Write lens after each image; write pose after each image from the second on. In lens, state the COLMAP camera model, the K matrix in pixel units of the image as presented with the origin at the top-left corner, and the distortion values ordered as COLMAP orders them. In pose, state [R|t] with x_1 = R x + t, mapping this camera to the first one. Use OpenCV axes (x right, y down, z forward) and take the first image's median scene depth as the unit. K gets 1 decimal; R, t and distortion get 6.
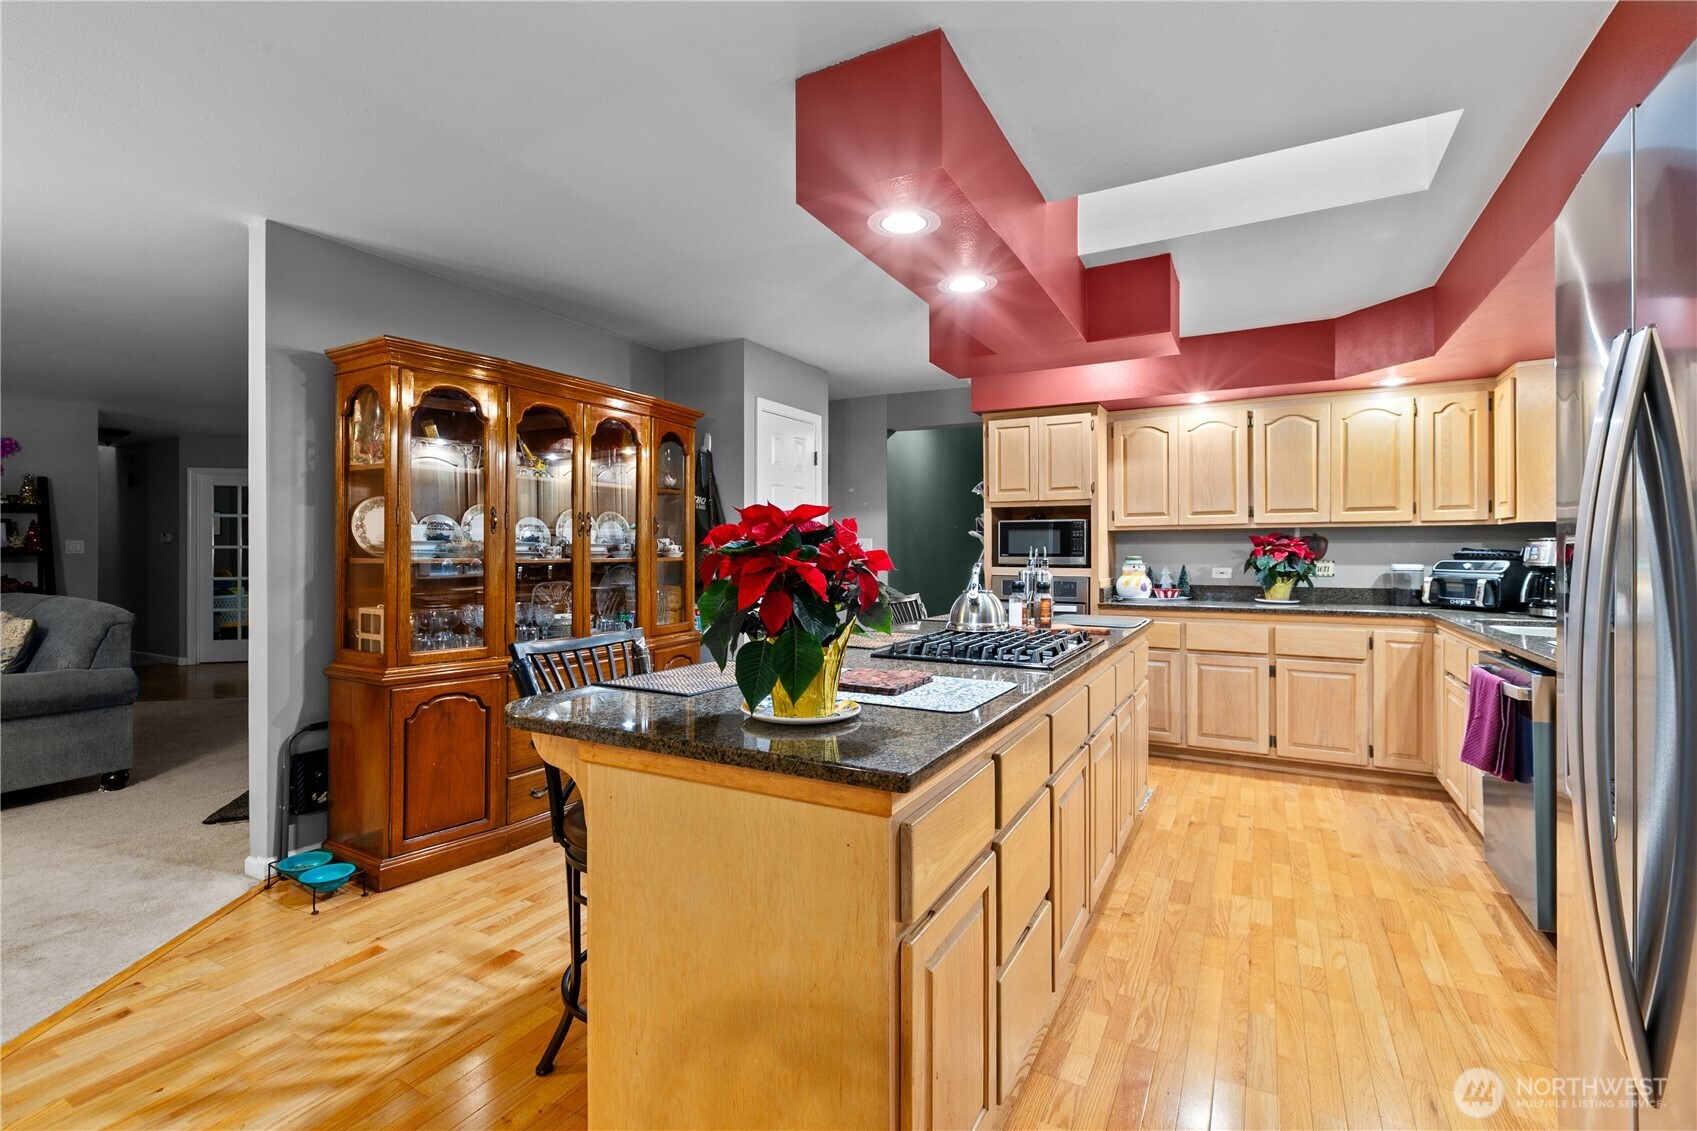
lens RADIAL K [[770.4, 0, 839.8], [0, 770.4, 565.6], [0, 0, 1]] dist [0.000736, -0.000312]
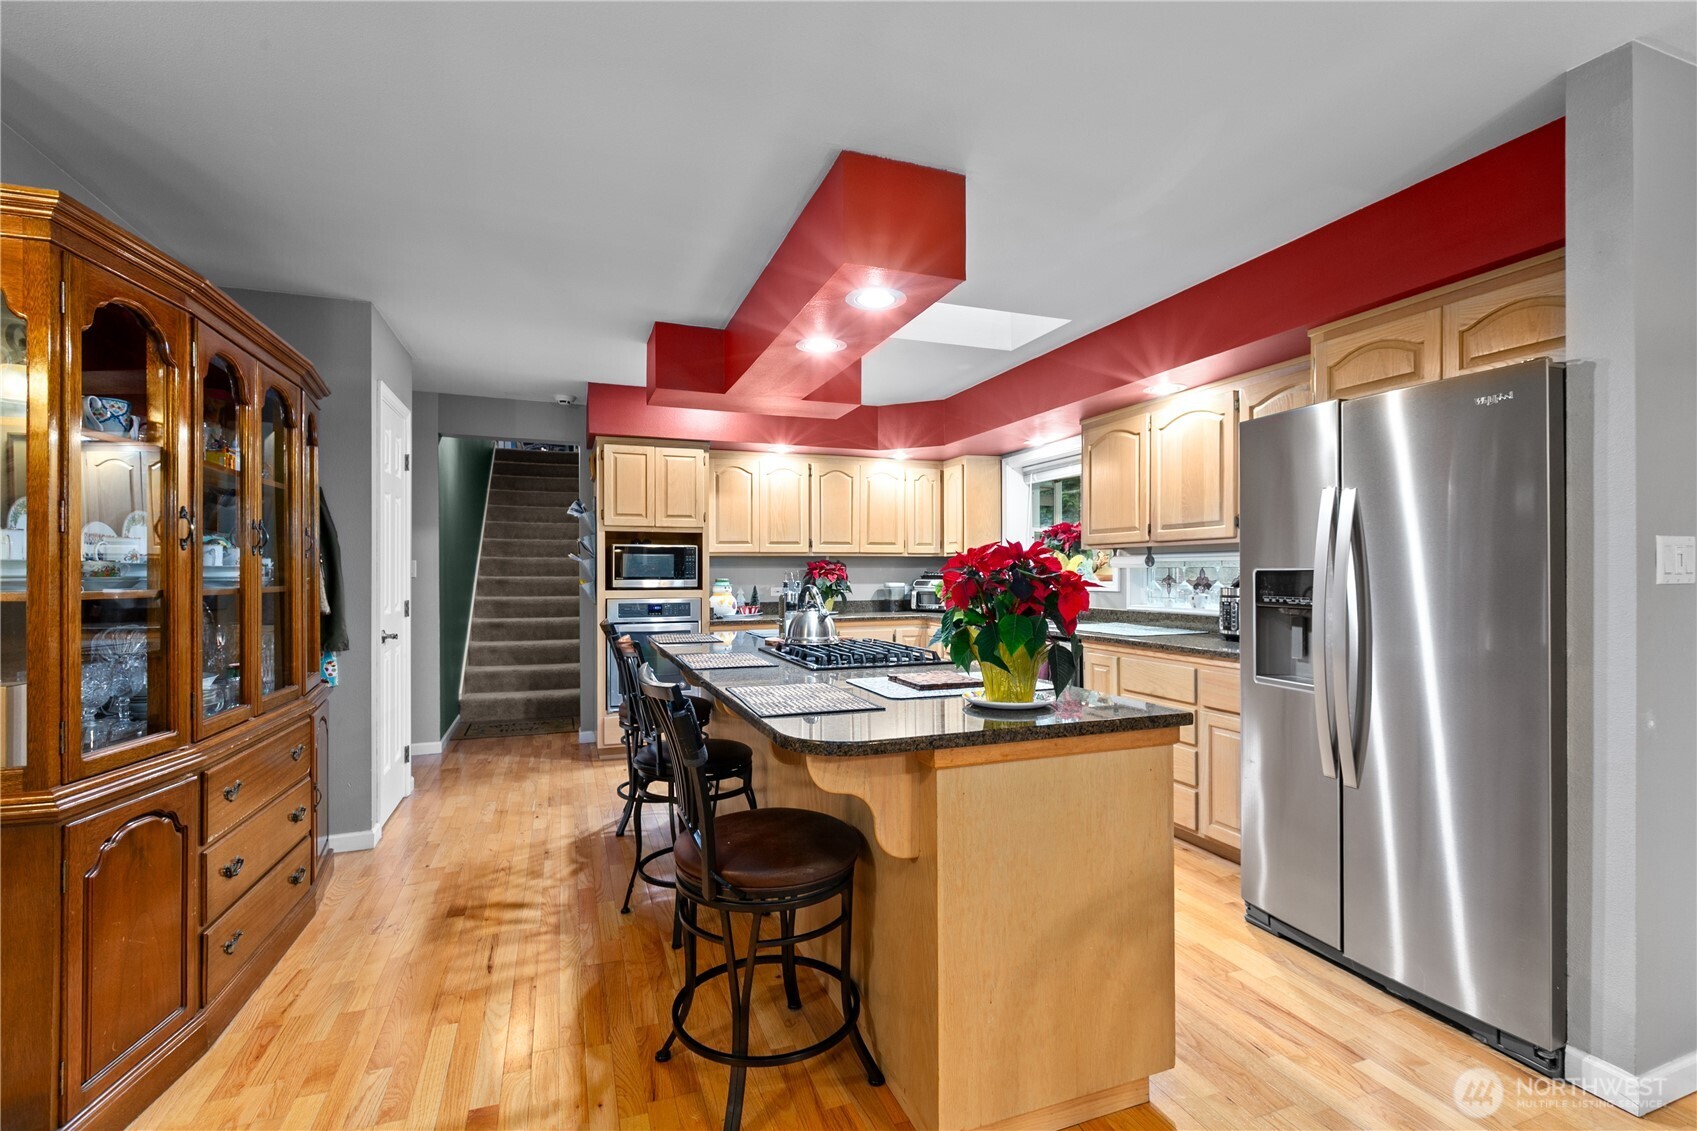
lens RADIAL K [[774.8, 0, 849.5], [0, 774.8, 589.9], [0, 0, 1]] dist [0.000373, 0.000414]
pose [[0.643878, -0.018952, 0.764894, -0.421586], [0.016636, 0.999804, 0.010769, -0.005233], [-0.764948, 0.005791, 0.644067, 0.128308]]
